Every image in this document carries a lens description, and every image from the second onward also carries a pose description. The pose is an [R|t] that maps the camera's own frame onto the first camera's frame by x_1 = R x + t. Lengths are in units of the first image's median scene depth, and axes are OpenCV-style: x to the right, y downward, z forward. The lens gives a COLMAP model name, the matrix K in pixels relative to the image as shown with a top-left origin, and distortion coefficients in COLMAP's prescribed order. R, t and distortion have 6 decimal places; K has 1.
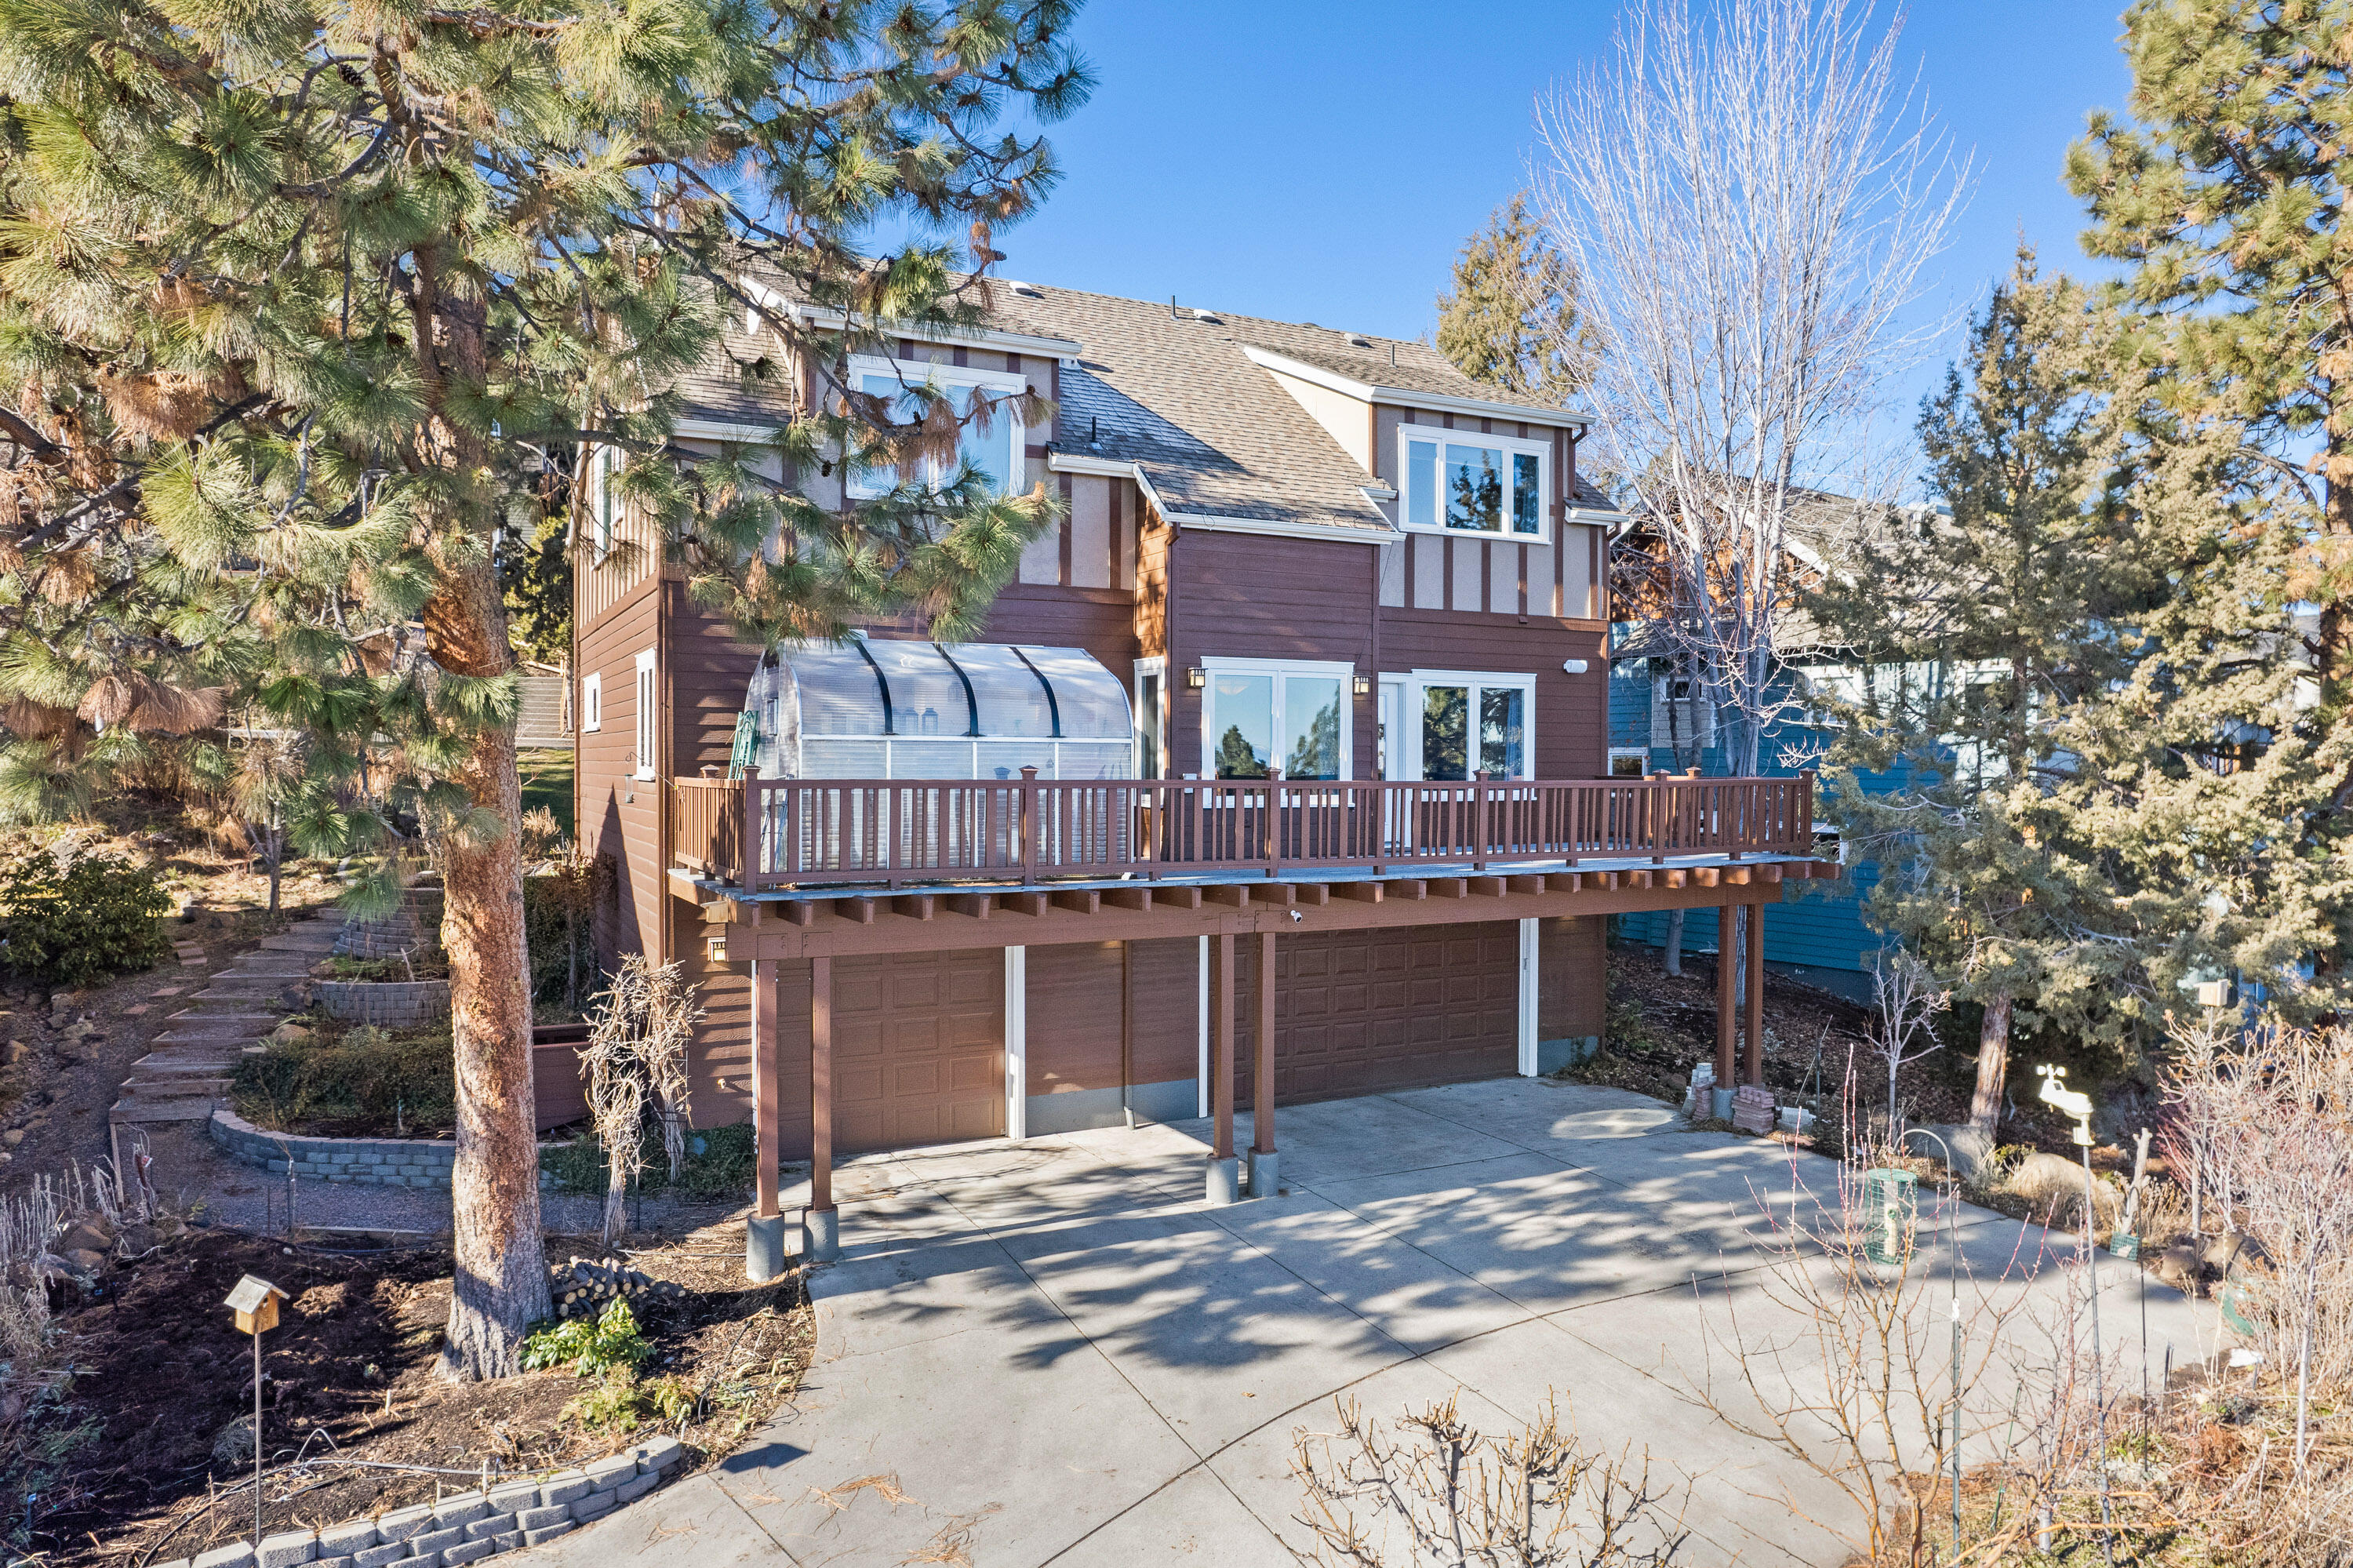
lens RADIAL K [[1516.4, 0, 1185.7], [0, 1516.4, 780.1], [0, 0, 1]] dist [-0.078036, 0.077671]
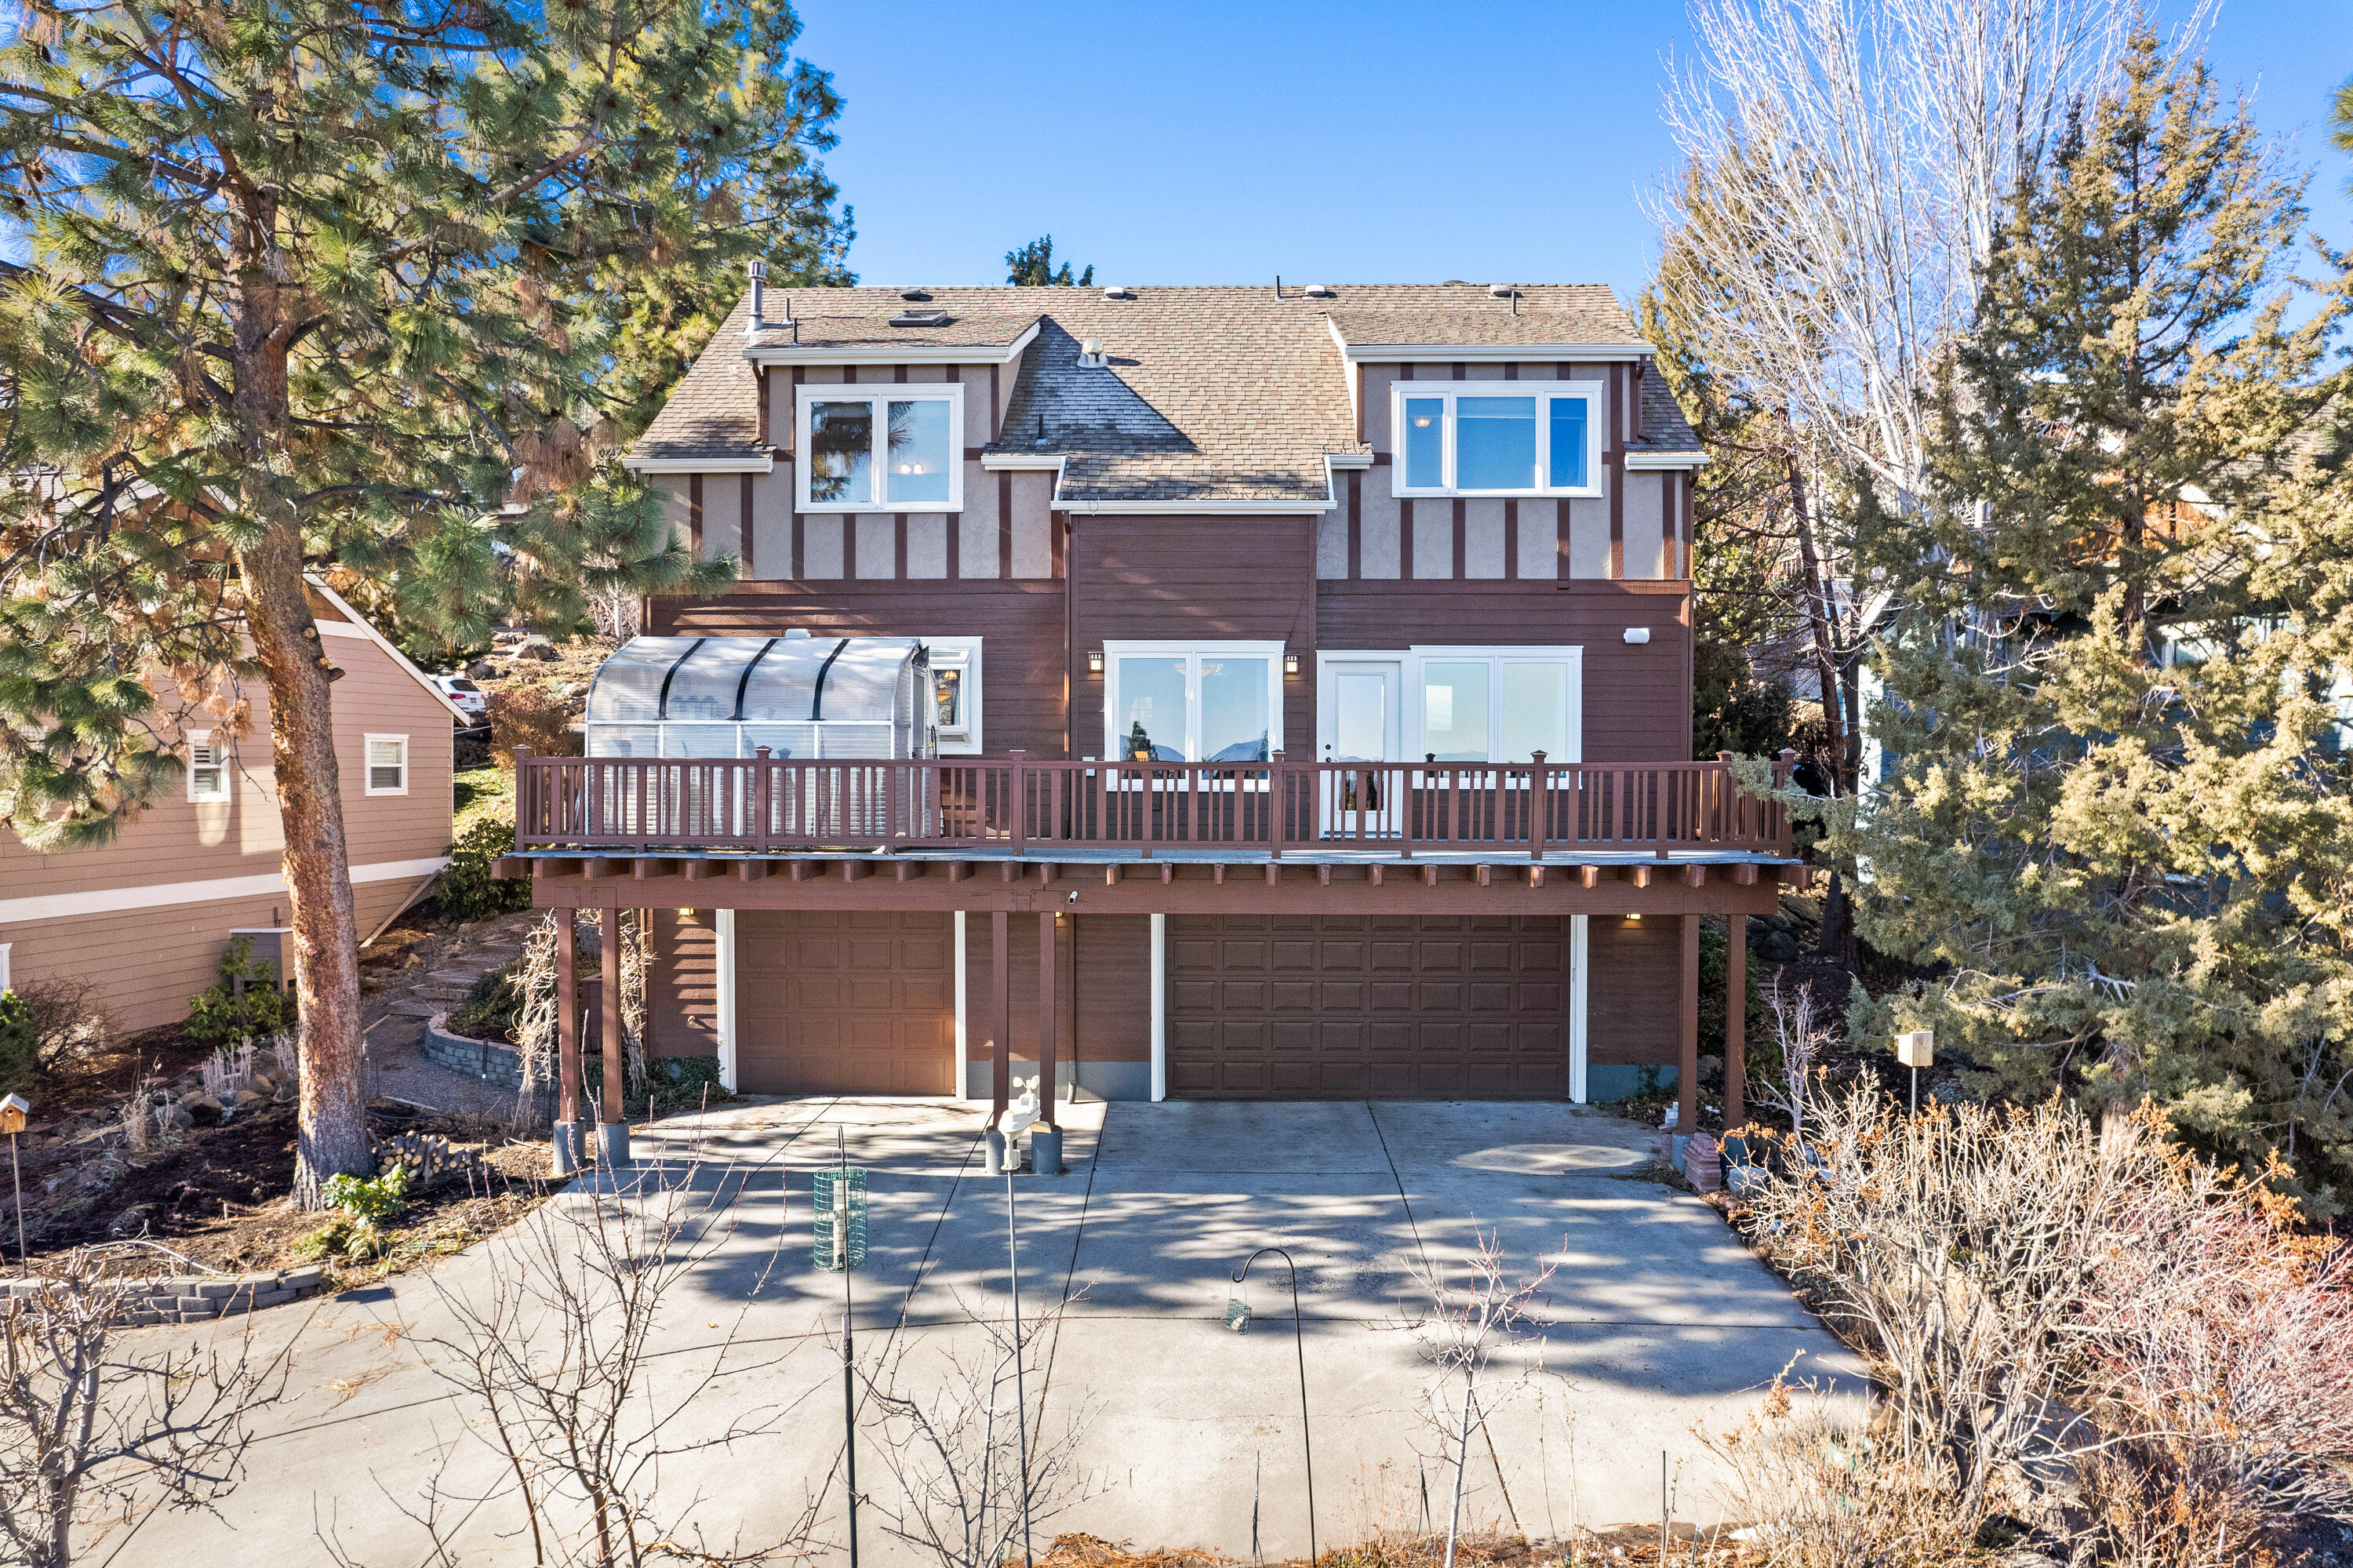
lens RADIAL K [[1516.4, 0, 1185.7], [0, 1516.4, 780.1], [0, 0, 1]] dist [-0.078036, 0.077671]
pose [[0.876202, 0.004751, -0.481921, 0.625391], [-0.005127, 0.999987, 0.000537, 0.012108], [0.481917, 0.002000, 0.876215, 0.162679]]
